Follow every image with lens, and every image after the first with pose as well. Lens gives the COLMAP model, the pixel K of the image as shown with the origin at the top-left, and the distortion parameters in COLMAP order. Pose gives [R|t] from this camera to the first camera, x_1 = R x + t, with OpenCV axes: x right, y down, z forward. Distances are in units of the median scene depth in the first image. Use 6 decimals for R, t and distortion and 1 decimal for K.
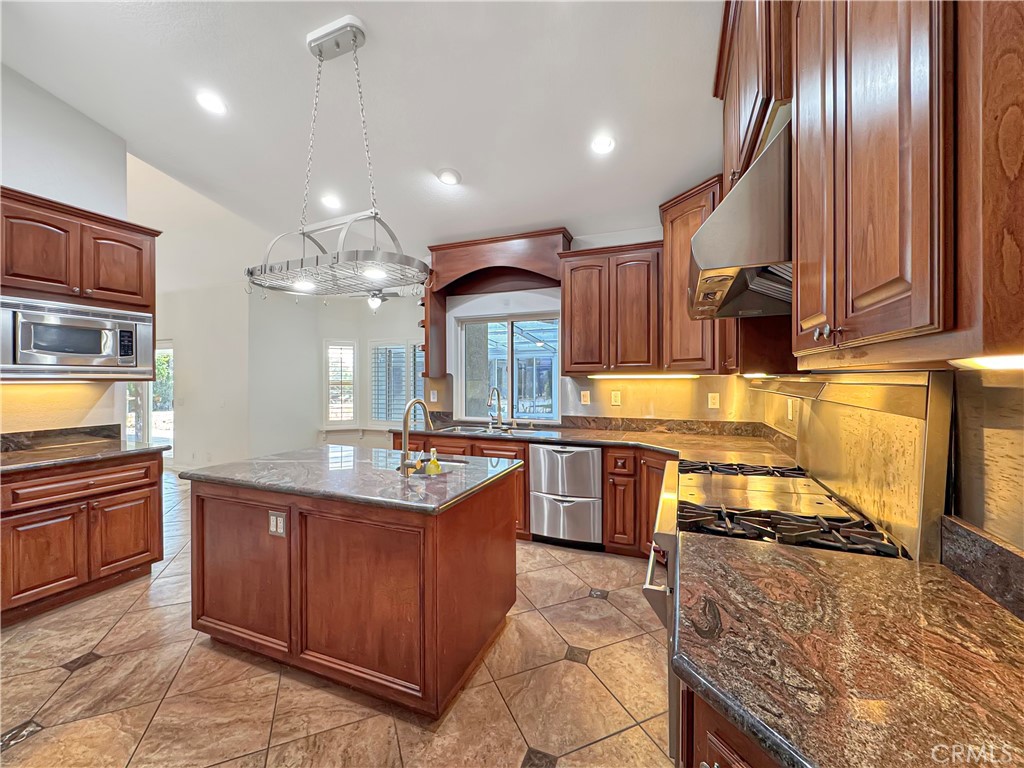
lens RADIAL K [[410.7, 0, 513.6], [0, 410.7, 379.6], [0, 0, 1]] dist [-0.000480, 0.000154]
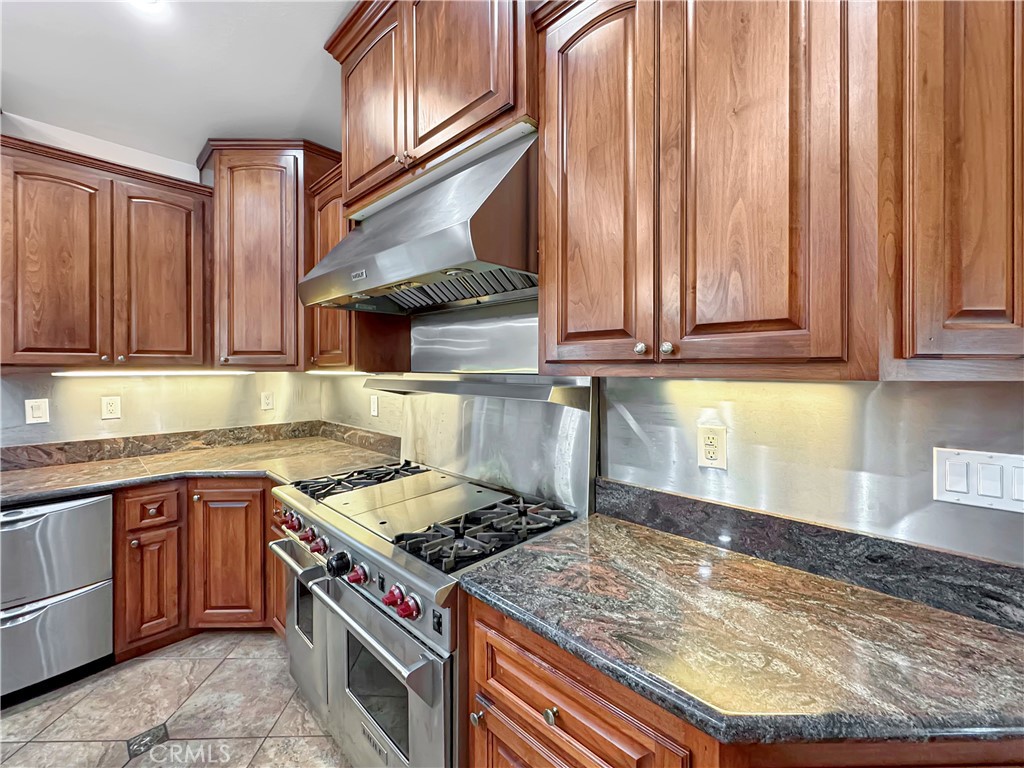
lens RADIAL K [[415.2, 0, 505.1], [0, 415.2, 369.0], [0, 0, 1]] dist [-0.001268, 0.000091]
pose [[0.378265, -0.000292, 0.925697, -0.132827], [0.000797, 1.000000, -0.000011, -0.015216], [-0.925697, 0.000742, 0.378265, 0.250868]]
